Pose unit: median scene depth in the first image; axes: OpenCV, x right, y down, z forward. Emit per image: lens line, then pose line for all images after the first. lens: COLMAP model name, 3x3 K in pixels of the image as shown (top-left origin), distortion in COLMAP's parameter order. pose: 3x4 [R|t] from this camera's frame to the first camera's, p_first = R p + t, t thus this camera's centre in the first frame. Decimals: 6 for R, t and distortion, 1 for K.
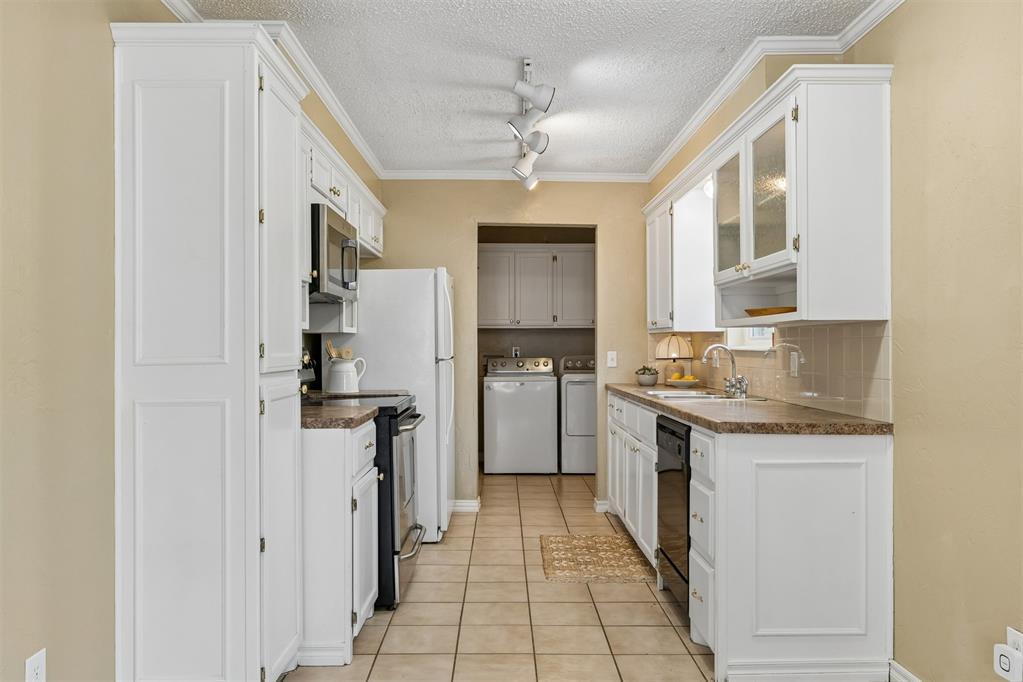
lens RADIAL K [[785.6, 0, 511.5], [0, 785.6, 341.0], [0, 0, 1]] dist [0.000495, 0.000044]
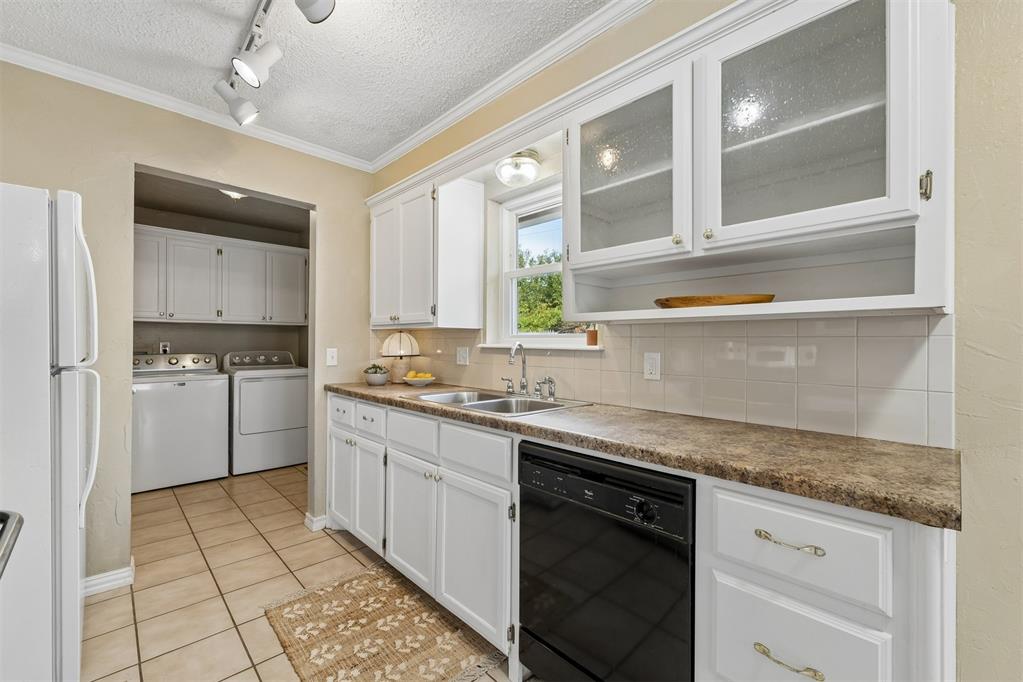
lens RADIAL K [[427.2, 0, 511.5], [0, 427.2, 341.0], [0, 0, 1]] dist [0.005915, -0.000104]
pose [[0.730636, 0.007241, 0.682728, -0.060229], [-0.010590, 0.999944, 0.000727, 0.002043], [-0.682685, -0.007761, 0.730672, 0.515002]]
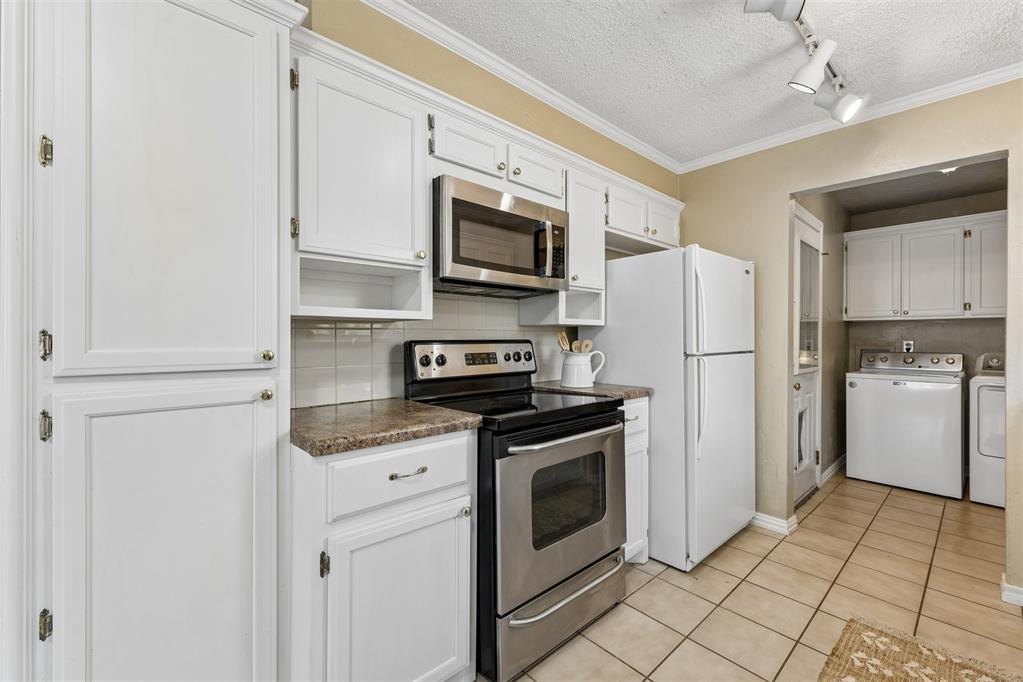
lens RADIAL K [[427.2, 0, 511.5], [0, 427.2, 341.0], [0, 0, 1]] dist [0.005915, -0.000104]
pose [[0.663085, 0.005519, -0.748524, 0.108045], [0.002496, 0.999951, 0.009583, 0.003057], [0.748540, -0.008223, 0.663038, 0.485306]]
